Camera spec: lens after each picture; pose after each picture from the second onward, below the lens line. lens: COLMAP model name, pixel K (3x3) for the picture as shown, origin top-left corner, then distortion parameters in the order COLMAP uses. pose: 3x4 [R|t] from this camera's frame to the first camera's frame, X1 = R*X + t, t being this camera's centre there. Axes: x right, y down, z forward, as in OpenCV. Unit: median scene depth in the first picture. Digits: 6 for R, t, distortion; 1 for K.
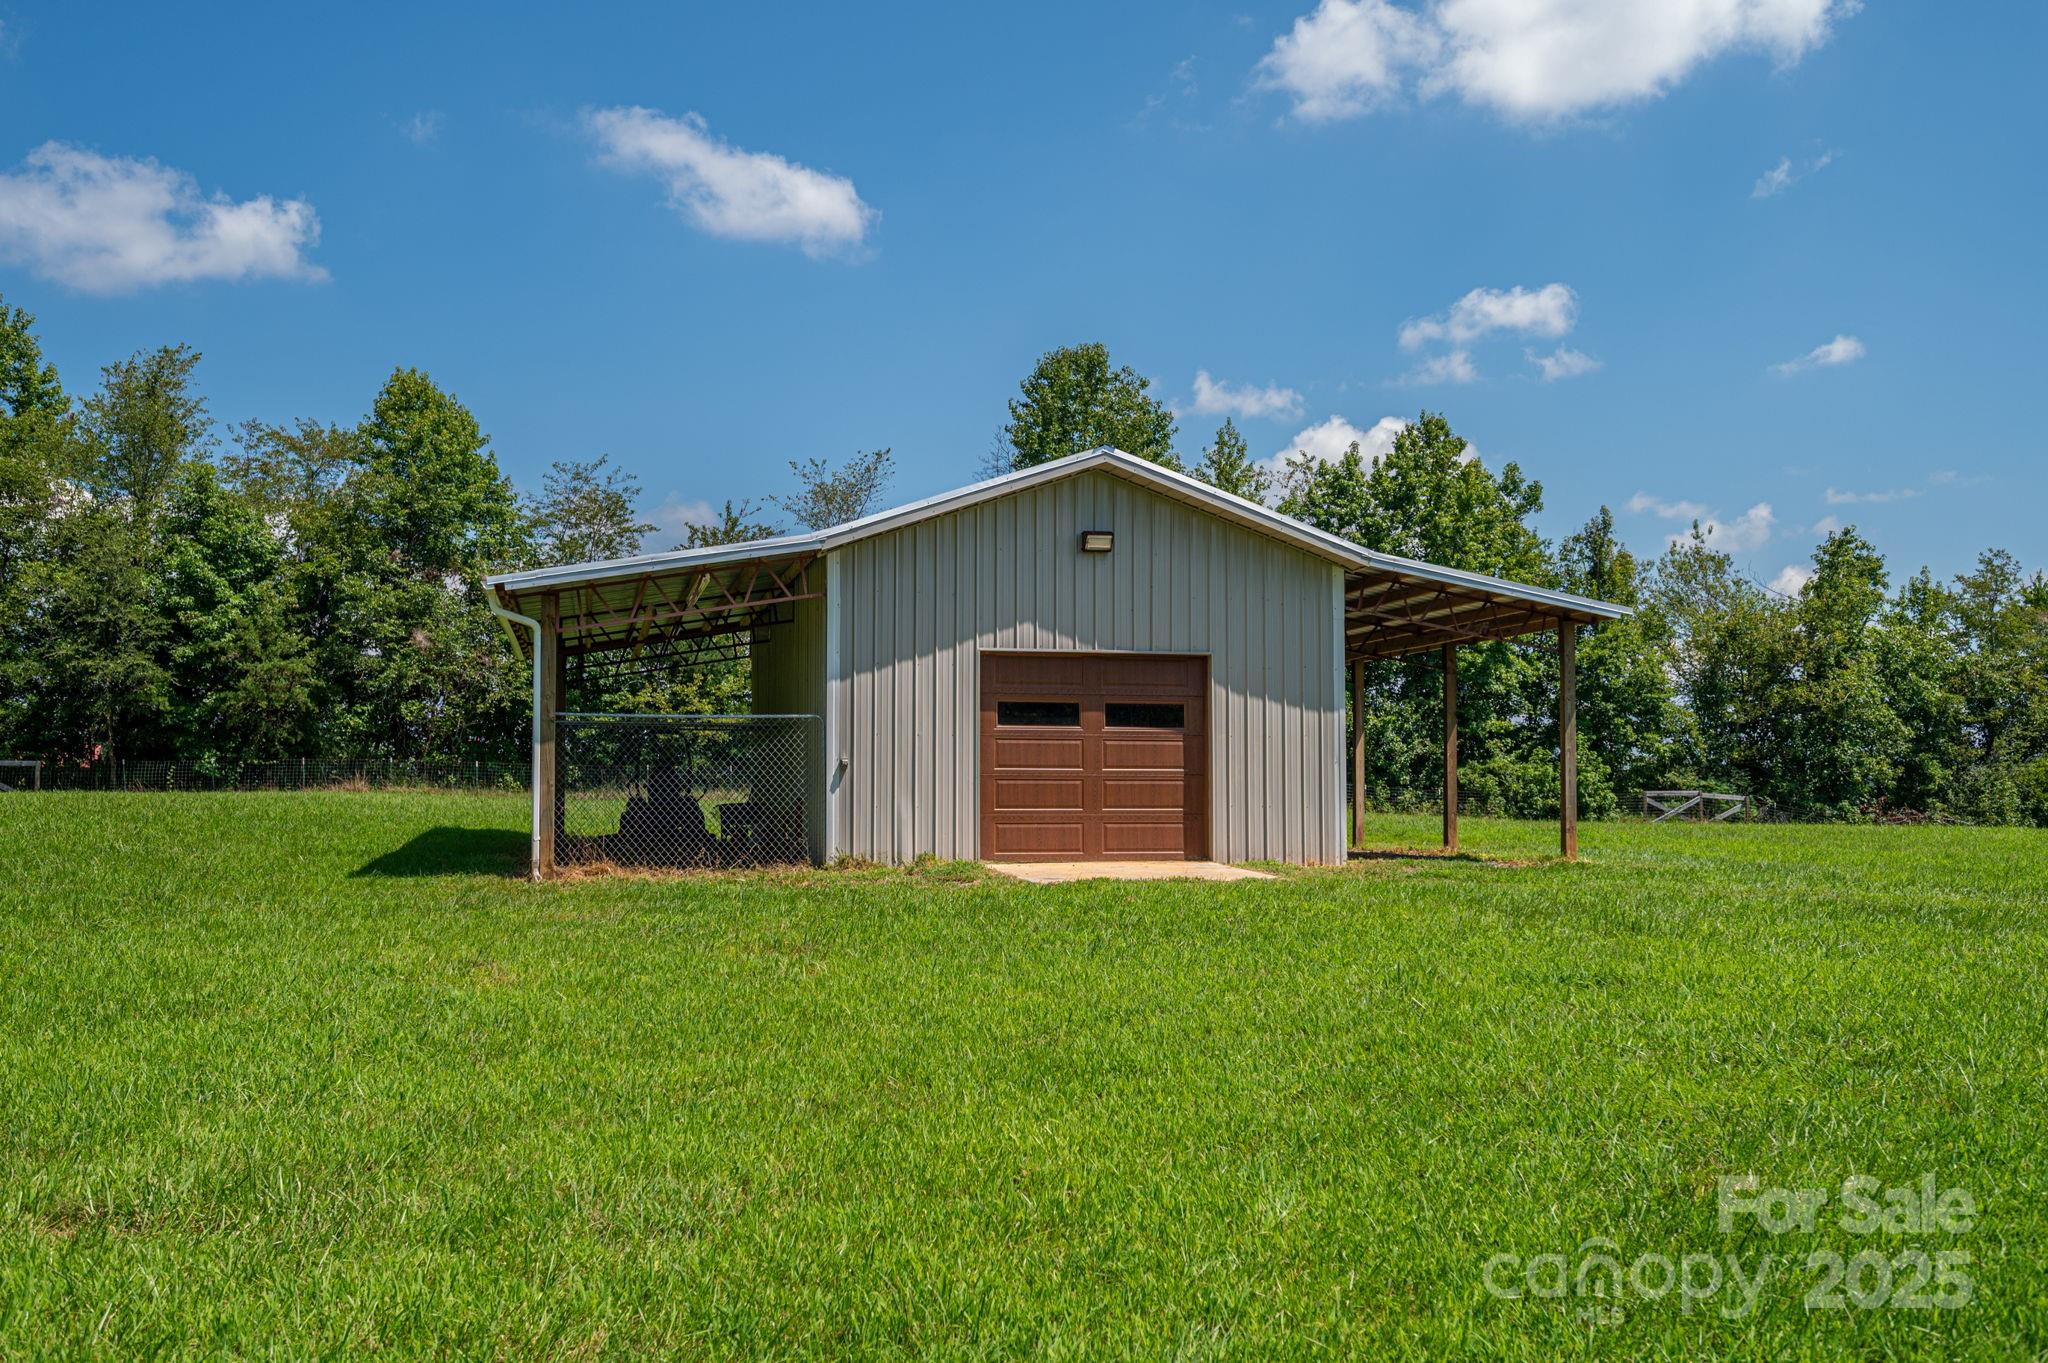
lens RADIAL K [[1581.3, 0, 1024.0], [0, 1581.3, 681.5], [0, 0, 1]] dist [-0.005139, 0.002668]
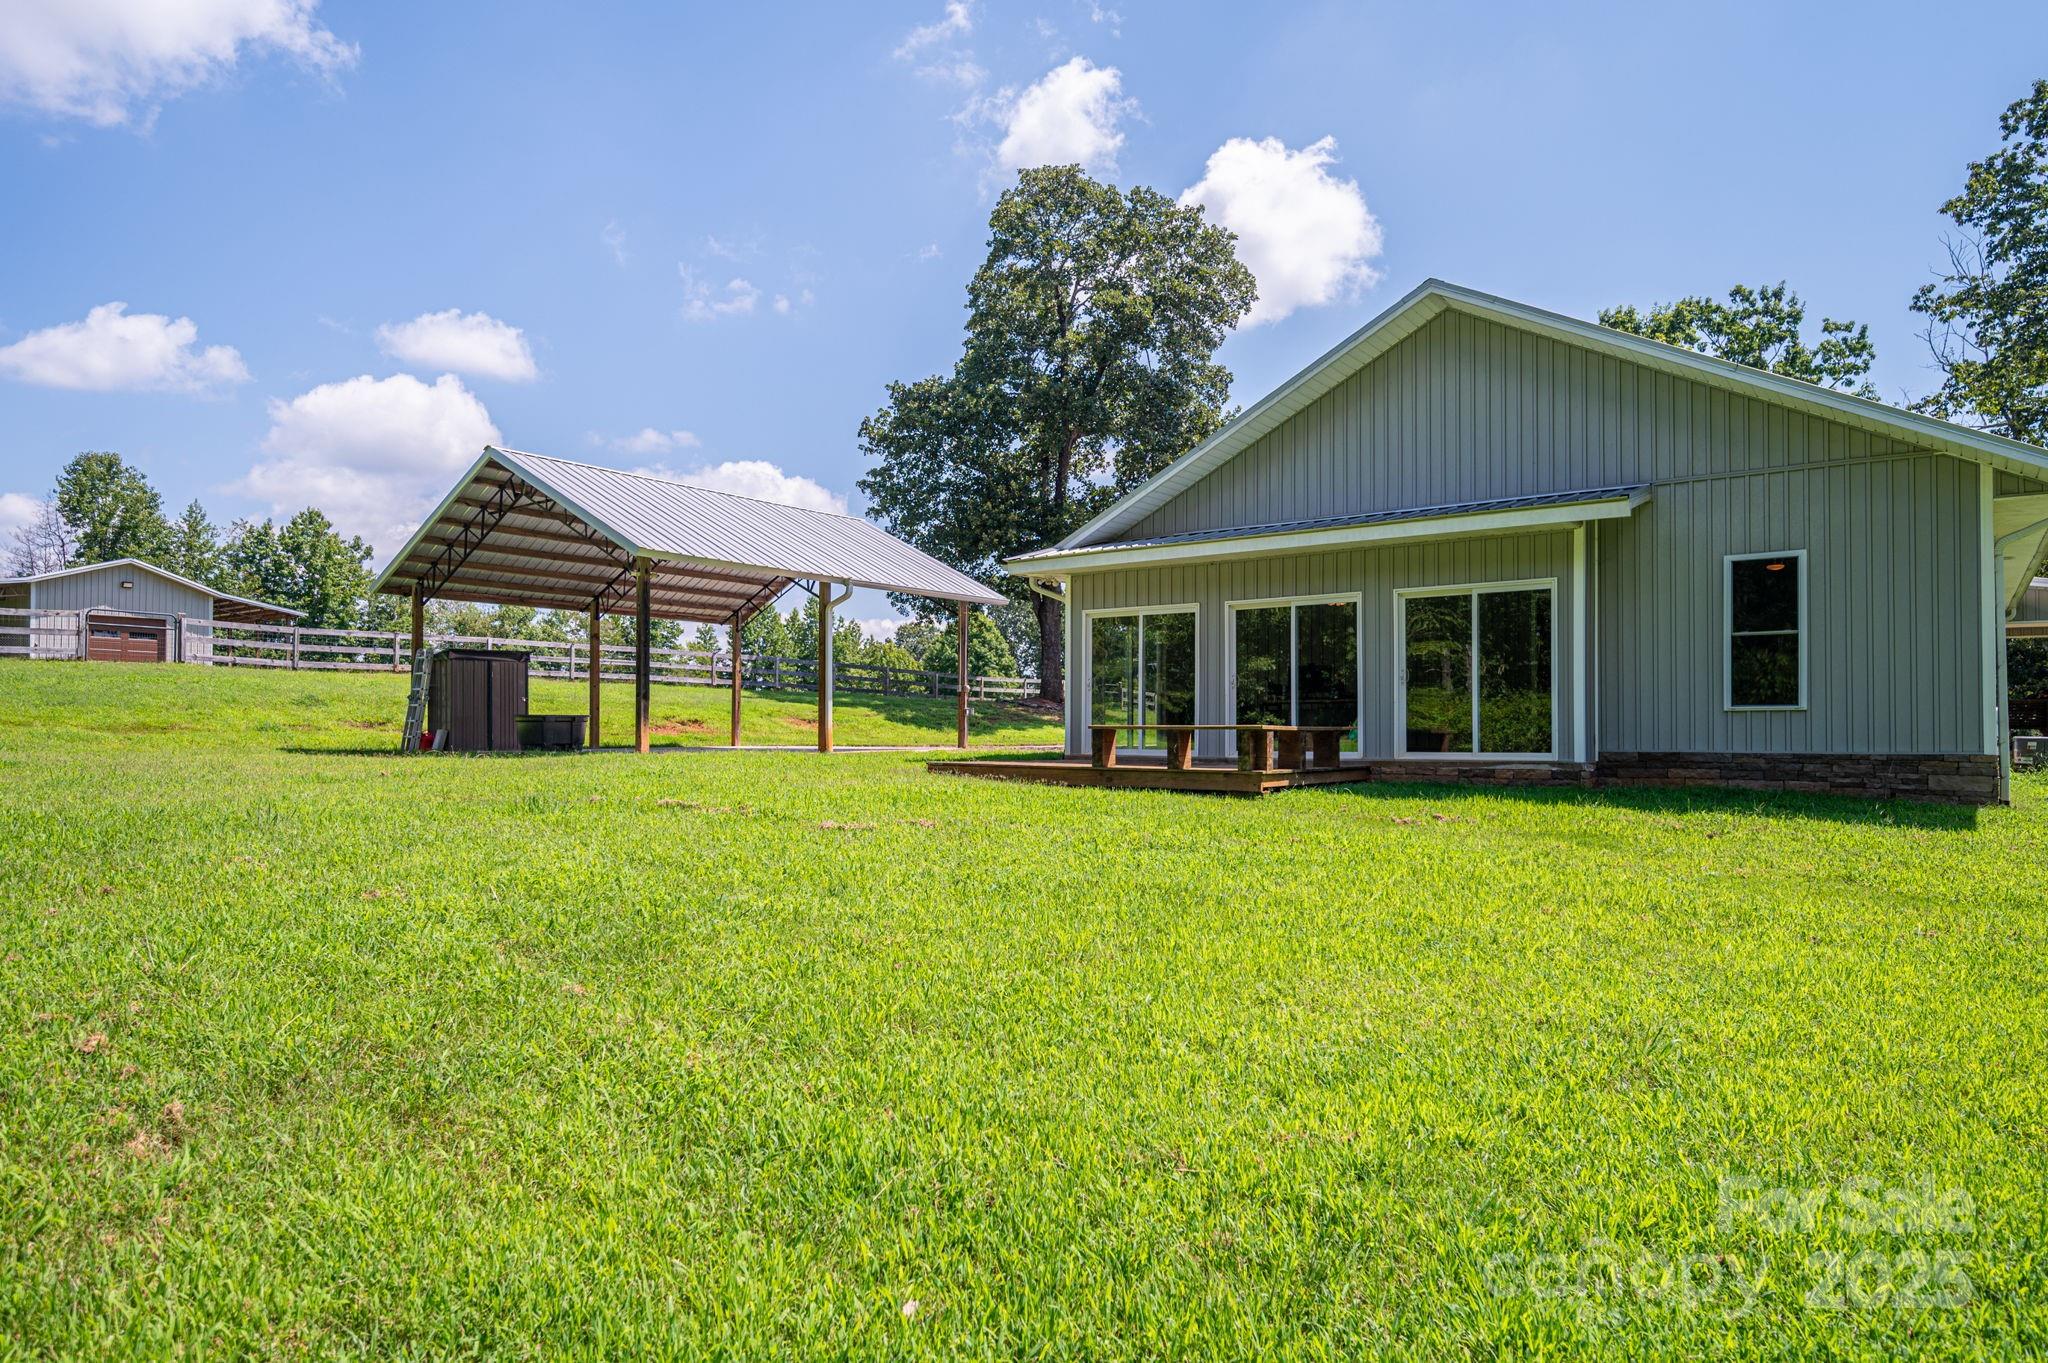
lens RADIAL K [[1172.8, 0, 1022.6], [0, 1172.8, 722.9], [0, 0, 1]] dist [-0.001304, -0.000785]
pose [[0.749995, 0.007324, 0.661403, -0.067040], [-0.046745, 0.998025, 0.041955, 0.006056], [-0.659790, -0.062384, 0.748856, -0.845530]]
